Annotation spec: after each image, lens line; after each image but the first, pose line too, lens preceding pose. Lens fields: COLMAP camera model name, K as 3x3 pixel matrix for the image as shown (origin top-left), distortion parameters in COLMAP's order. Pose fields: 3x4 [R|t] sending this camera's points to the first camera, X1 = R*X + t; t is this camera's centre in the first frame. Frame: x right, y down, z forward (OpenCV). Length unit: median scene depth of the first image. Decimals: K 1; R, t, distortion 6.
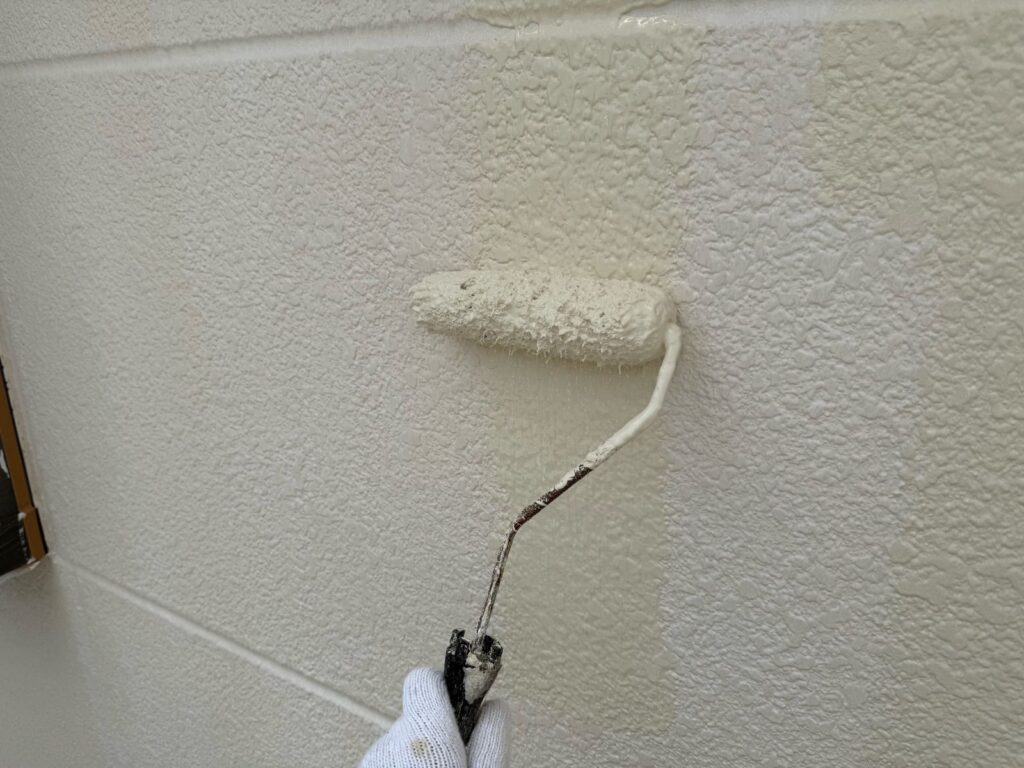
lens RADIAL K [[724.8, 0, 504.6], [0, 724.8, 391.5], [0, 0, 1]] dist [-0.009446, -0.001273]
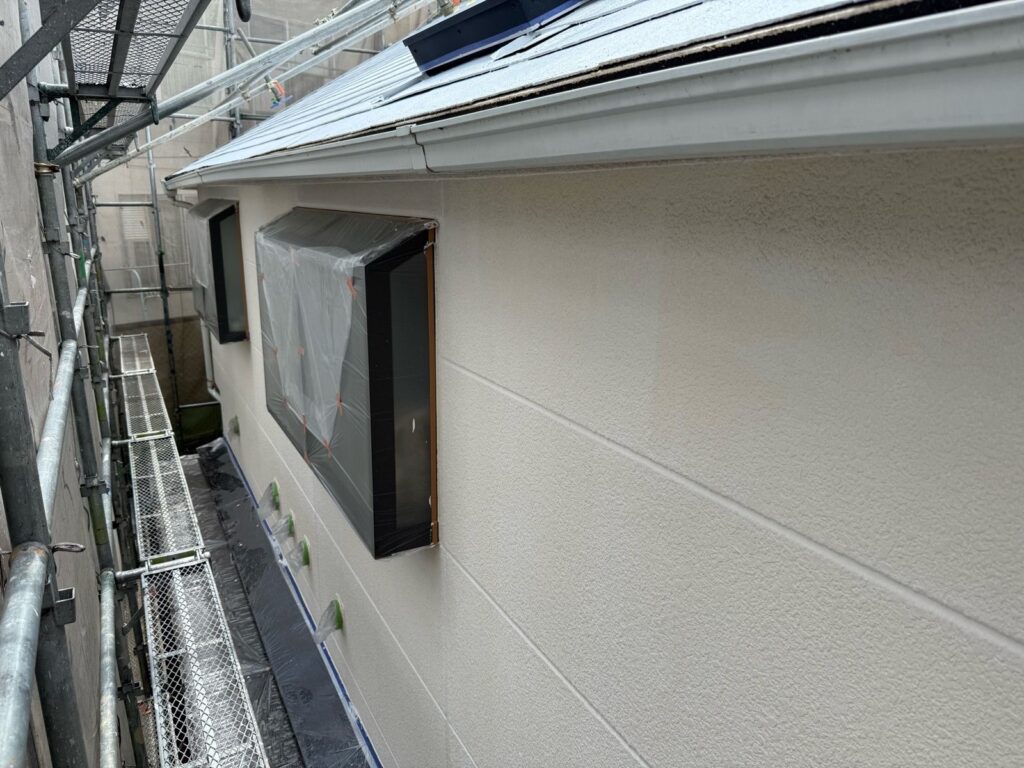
lens RADIAL K [[713.1, 0, 512.0], [0, 713.1, 384.0], [0, 0, 1]] dist [0.031655, -0.054873]
pose [[0.851662, 0.138696, -0.505406, 0.832472], [-0.182226, 0.982544, -0.037434, -0.294181], [0.491392, 0.123979, 0.862069, -1.173364]]
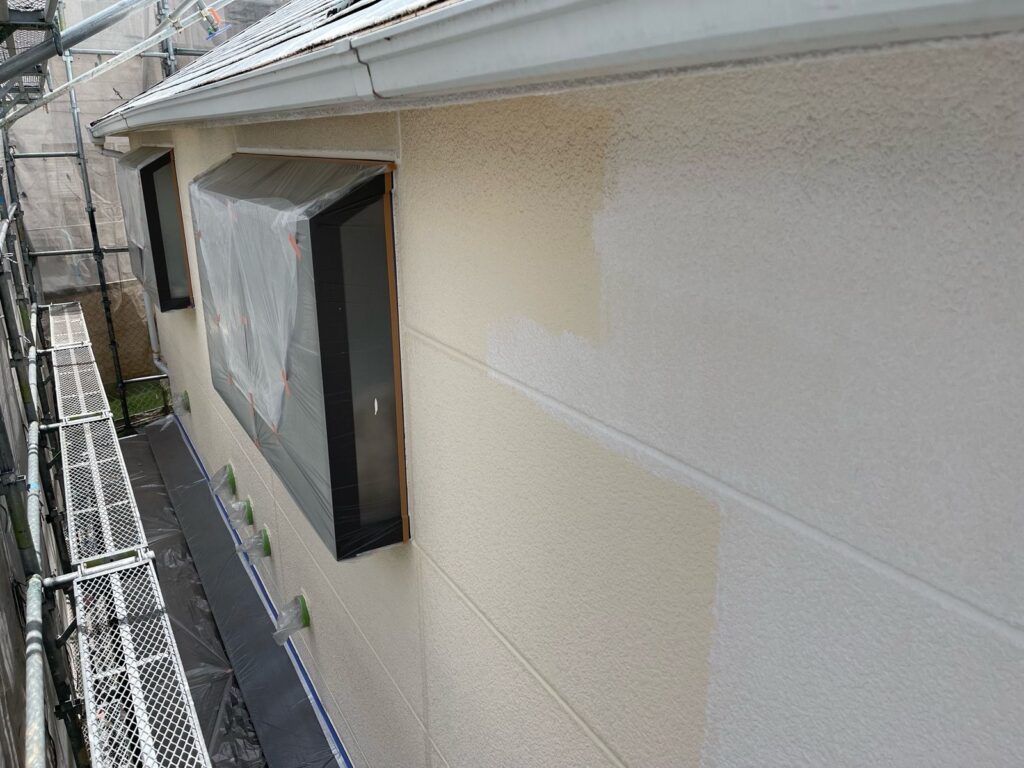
lens RADIAL K [[766.8, 0, 512.4], [0, 766.8, 386.9], [0, 0, 1]] dist [0.010375, 0.002963]
pose [[0.868938, 0.142431, -0.473983, 0.725653], [-0.154791, 0.987861, 0.013078, -0.337110], [0.470092, 0.062004, 0.880437, -0.994720]]
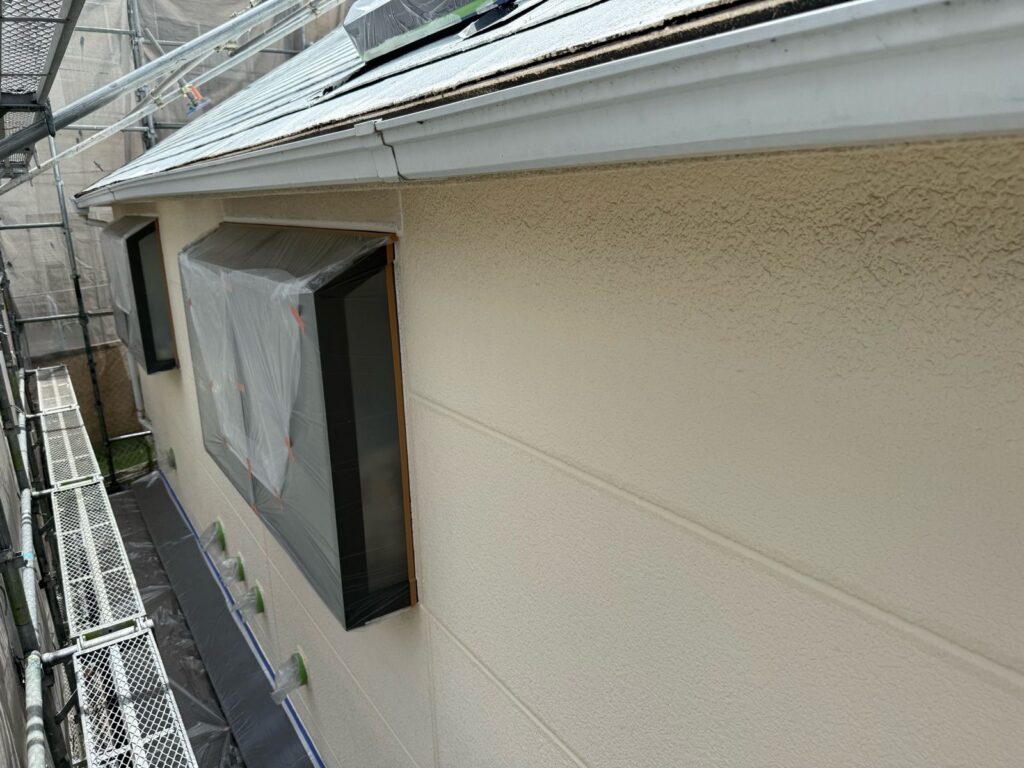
lens RADIAL K [[724.8, 0, 504.6], [0, 724.8, 391.5], [0, 0, 1]] dist [-0.009446, -0.001273]
pose [[0.890804, 0.086848, -0.446011, 0.547139], [-0.115586, 0.992586, -0.037579, -0.396683], [0.439441, 0.085028, 0.894238, -0.955660]]
